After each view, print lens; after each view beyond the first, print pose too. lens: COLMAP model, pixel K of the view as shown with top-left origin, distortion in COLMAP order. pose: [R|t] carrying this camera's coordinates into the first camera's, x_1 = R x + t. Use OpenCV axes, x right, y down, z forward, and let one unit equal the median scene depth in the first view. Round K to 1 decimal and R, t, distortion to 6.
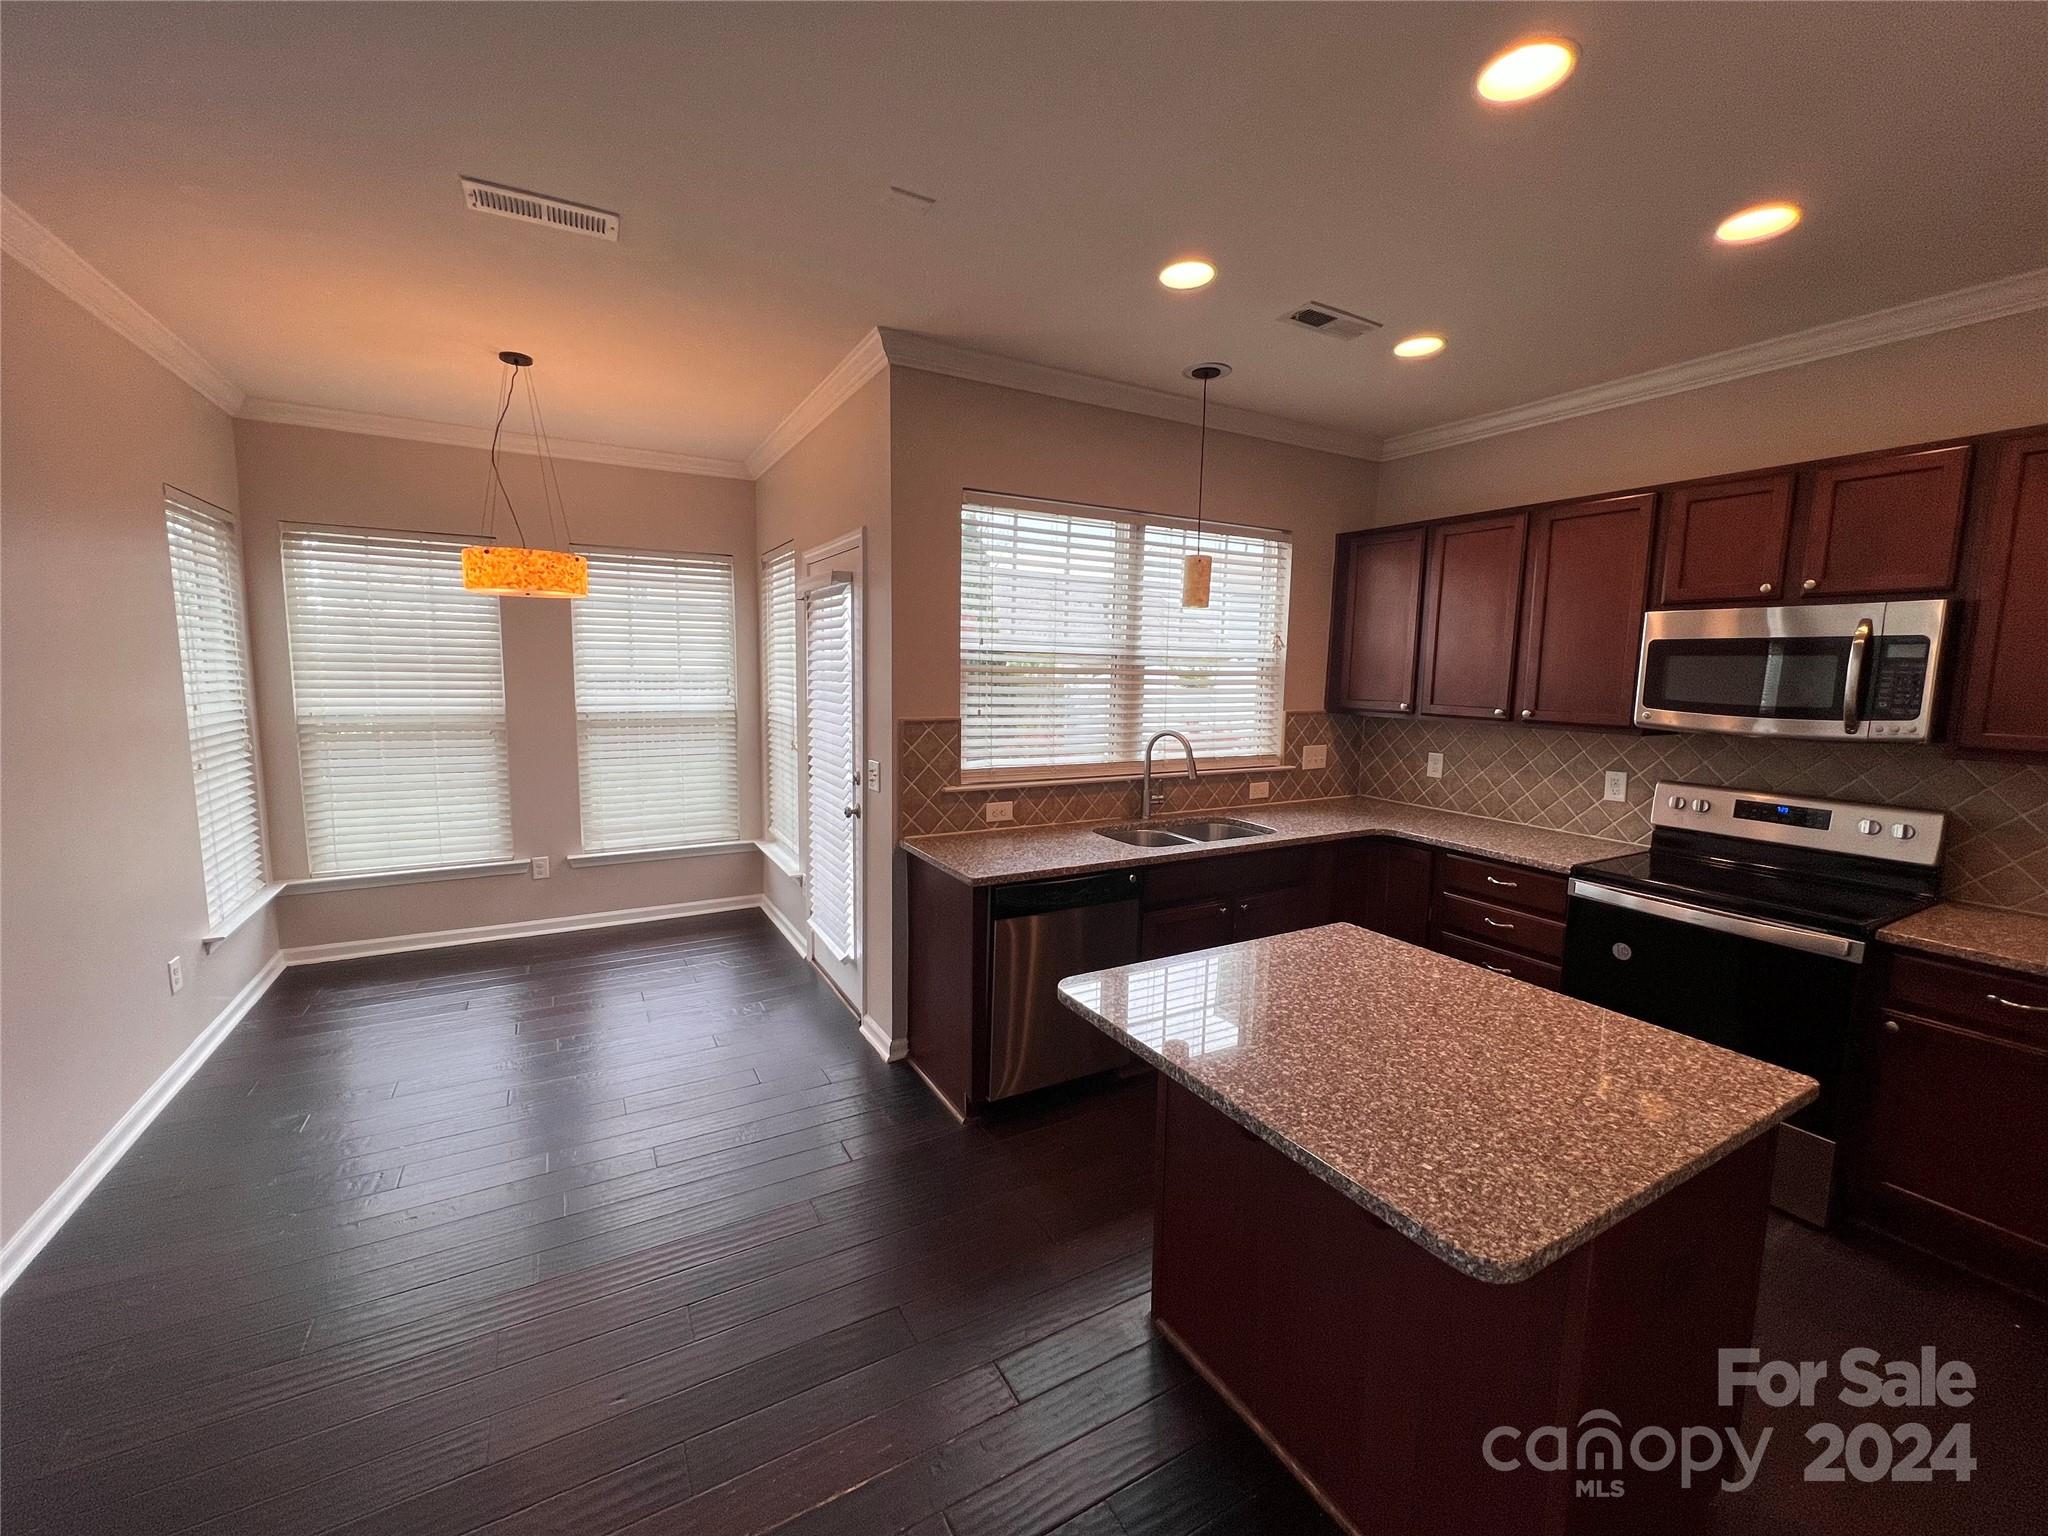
lens RADIAL K [[820.6, 0, 1018.0], [0, 820.6, 760.6], [0, 0, 1]] dist [-0.000329, -0.000189]
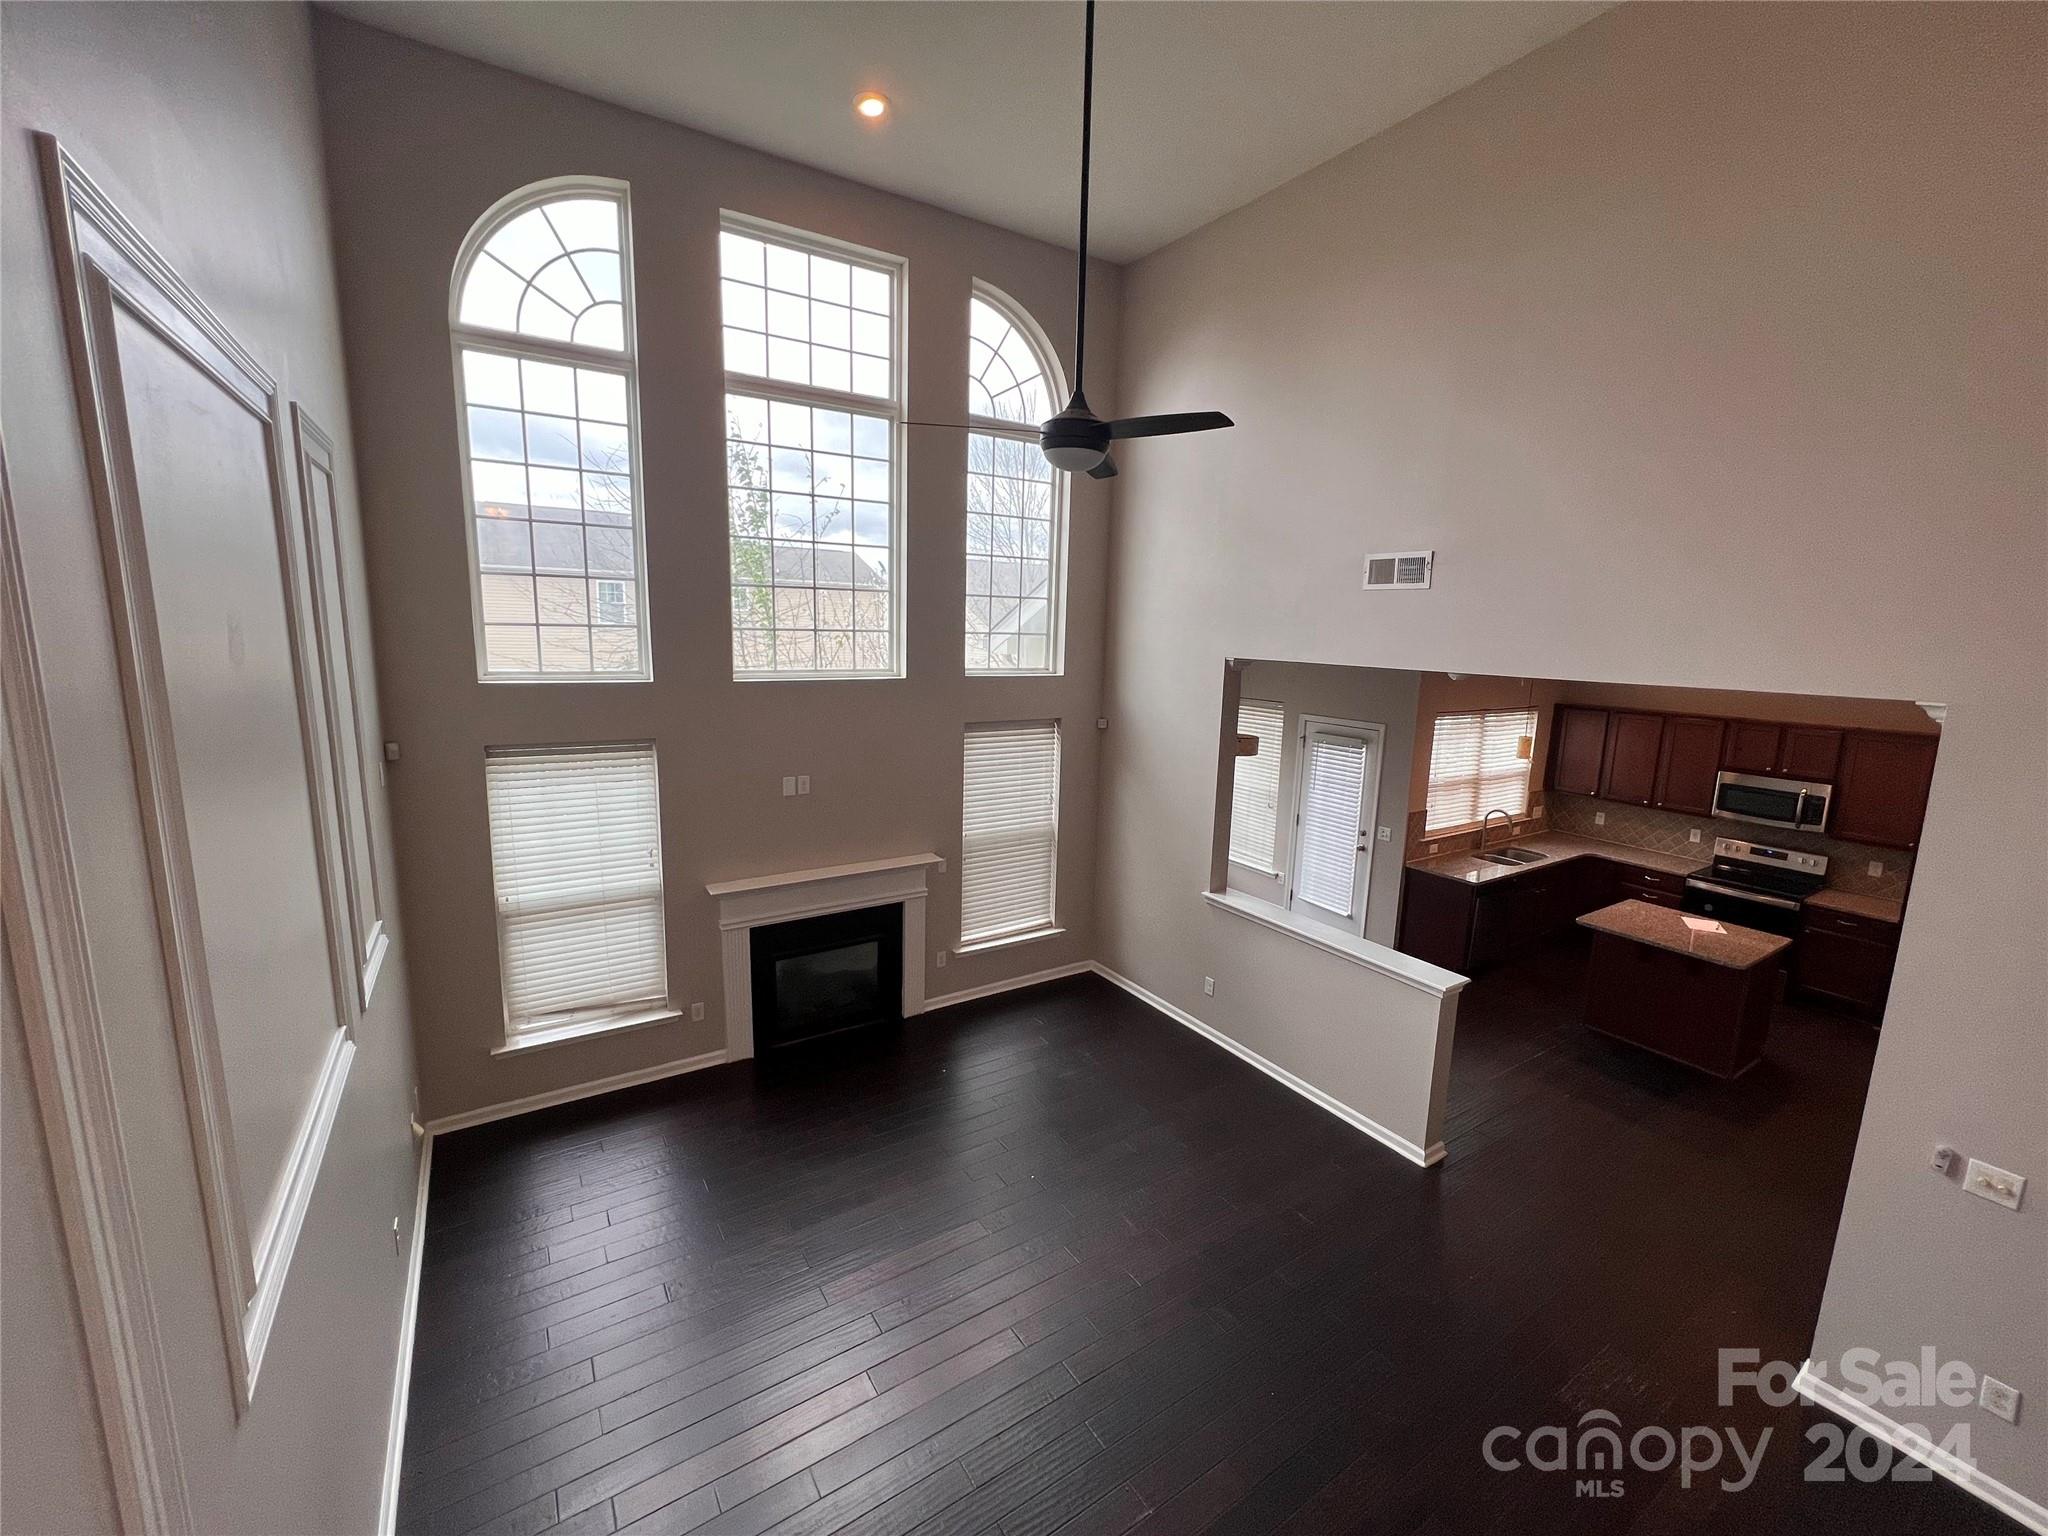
lens RADIAL K [[824.6, 0, 1018.7], [0, 824.6, 760.6], [0, 0, 1]] dist [-0.001206, -0.000094]
pose [[0.998330, -0.001102, 0.057757, -1.408986], [-0.001656, 0.998861, 0.047683, -0.311372], [-0.057743, -0.047699, 0.997191, -1.280826]]
